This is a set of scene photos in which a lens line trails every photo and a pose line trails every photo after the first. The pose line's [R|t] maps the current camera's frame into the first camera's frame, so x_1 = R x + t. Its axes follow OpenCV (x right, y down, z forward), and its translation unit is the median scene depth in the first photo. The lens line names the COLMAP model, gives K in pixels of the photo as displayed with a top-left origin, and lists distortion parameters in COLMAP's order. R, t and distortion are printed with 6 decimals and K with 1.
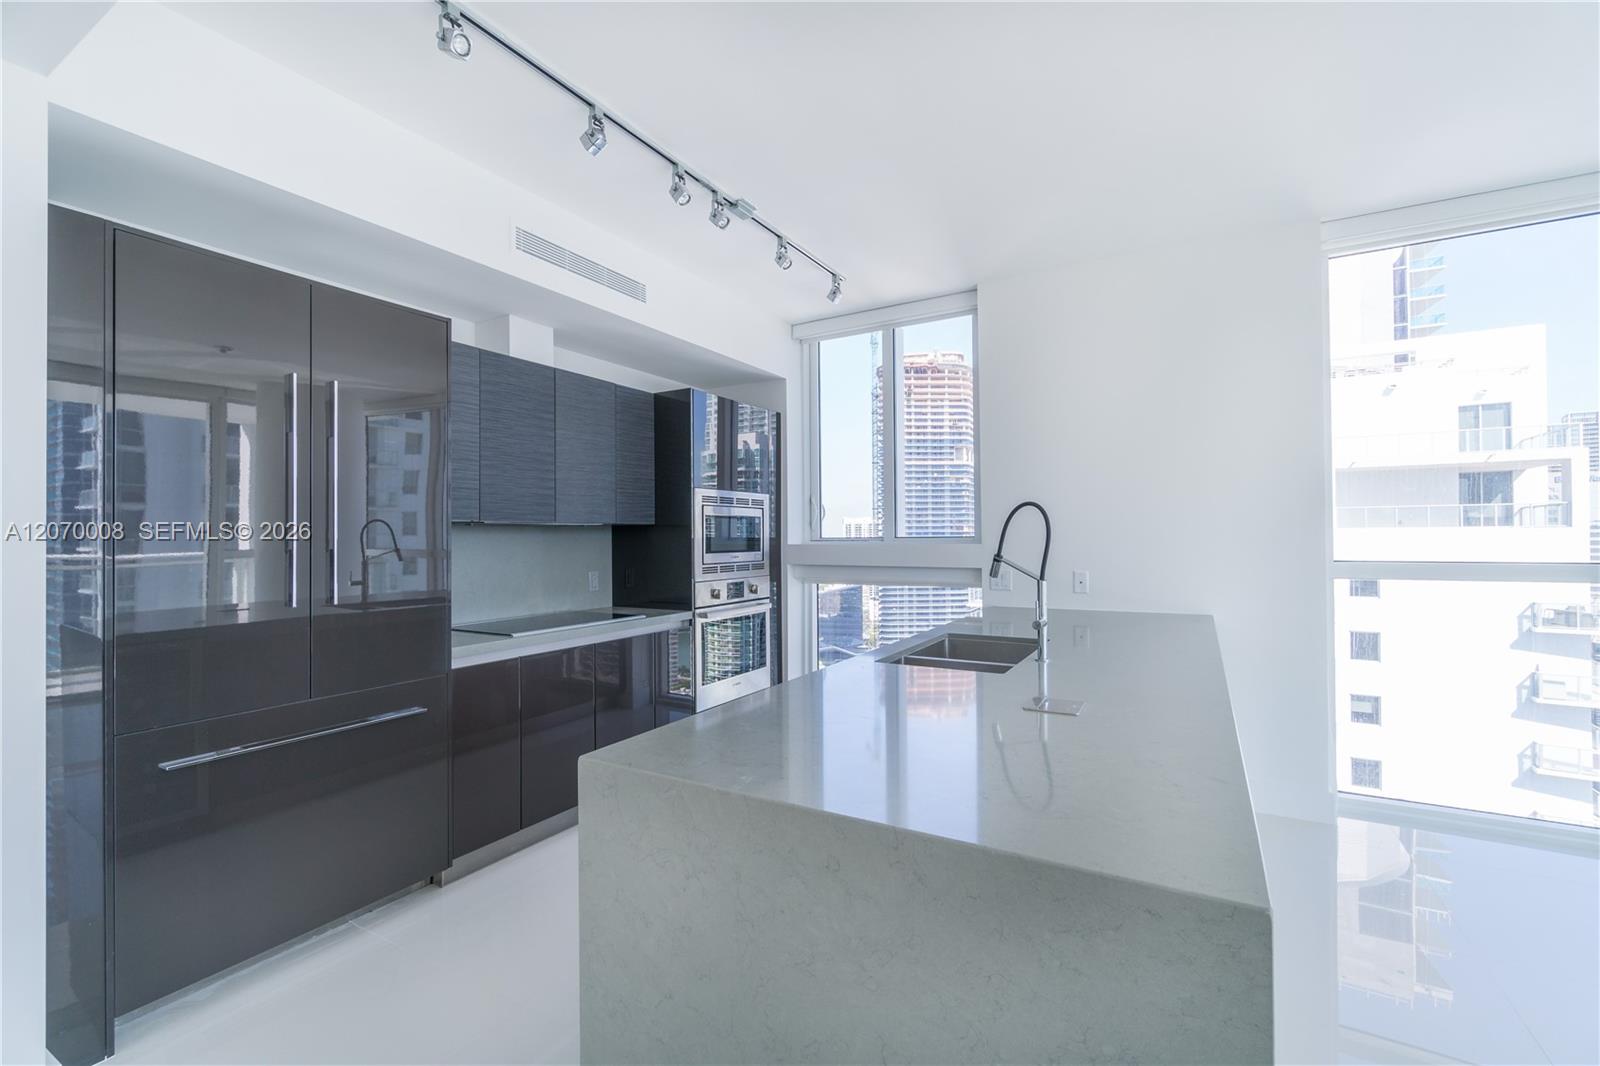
lens RADIAL K [[686.6, 0, 801.1], [0, 686.6, 532.8], [0, 0, 1]] dist [-0.006889, -0.000959]
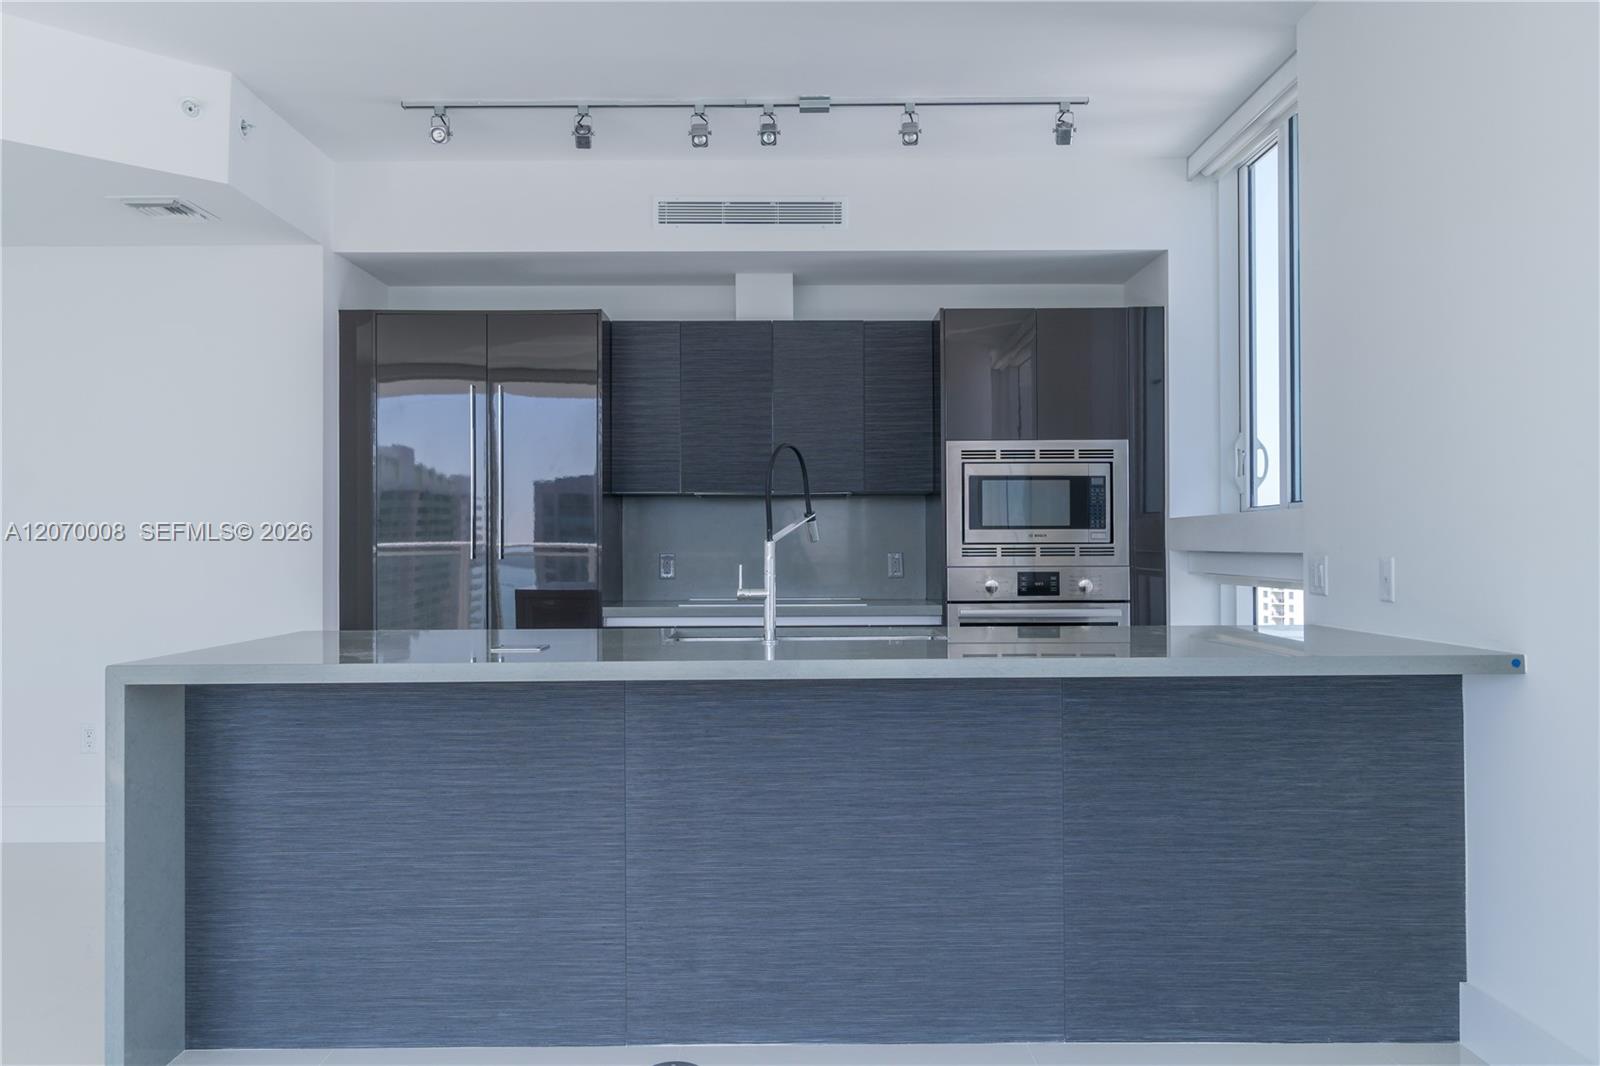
lens RADIAL K [[1213.9, 0, 802.8], [0, 1213.9, 533.6], [0, 0, 1]] dist [-0.025068, -0.003521]
pose [[0.518056, -0.004875, -0.855333, 0.860427], [0.006737, 0.999976, -0.001618, 0.035507], [0.855320, -0.004924, 0.518076, 0.172636]]
